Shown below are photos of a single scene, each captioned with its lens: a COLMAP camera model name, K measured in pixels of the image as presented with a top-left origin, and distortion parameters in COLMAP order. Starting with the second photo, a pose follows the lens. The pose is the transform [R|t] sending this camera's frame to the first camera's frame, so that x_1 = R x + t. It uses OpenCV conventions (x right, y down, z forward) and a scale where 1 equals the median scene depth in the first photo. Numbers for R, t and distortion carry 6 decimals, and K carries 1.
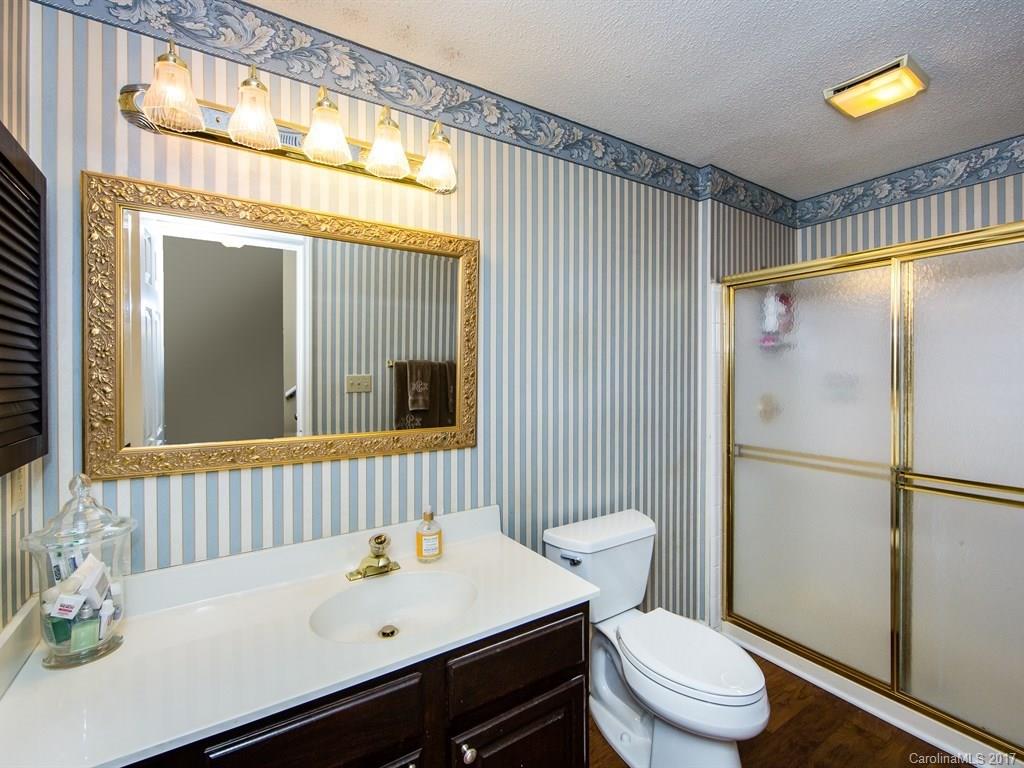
lens RADIAL K [[459.7, 0, 508.7], [0, 459.7, 380.7], [0, 0, 1]] dist [0.002773, 0.000043]
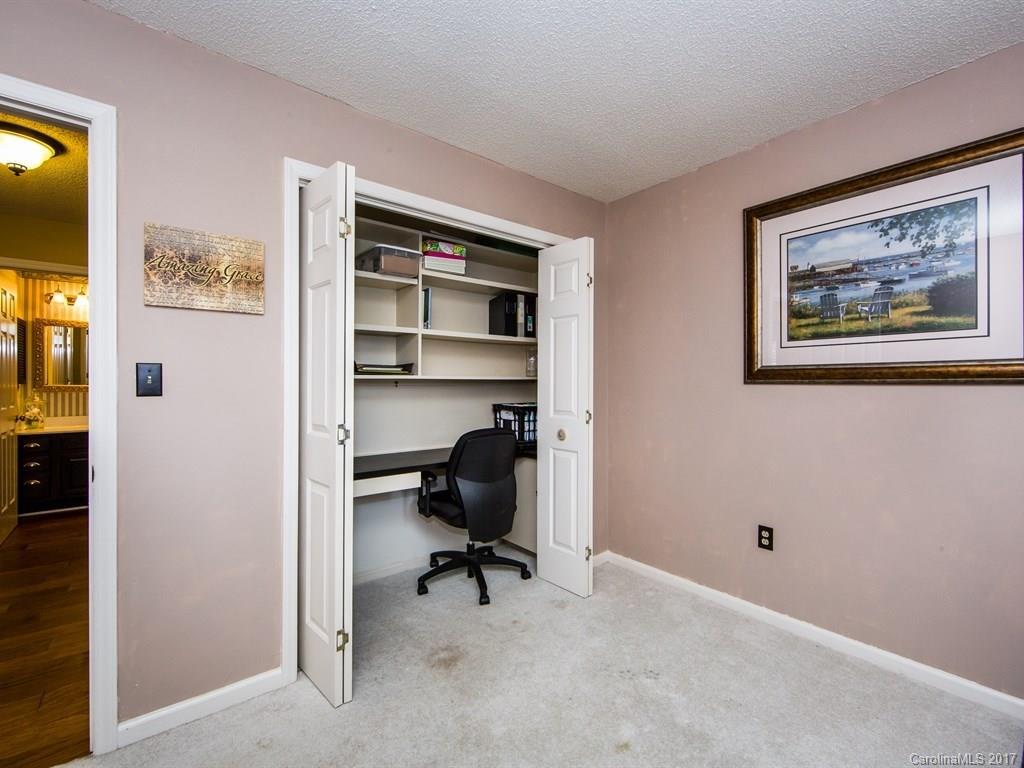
lens RADIAL K [[459.7, 0, 513.9], [0, 459.7, 381.8], [0, 0, 1]] dist [0.002773, 0.000043]
pose [[0.993291, 0.003583, 0.115583, 2.907649], [-0.002640, 0.999962, -0.008311, 0.157948], [-0.115609, 0.007950, 0.993263, -3.646195]]
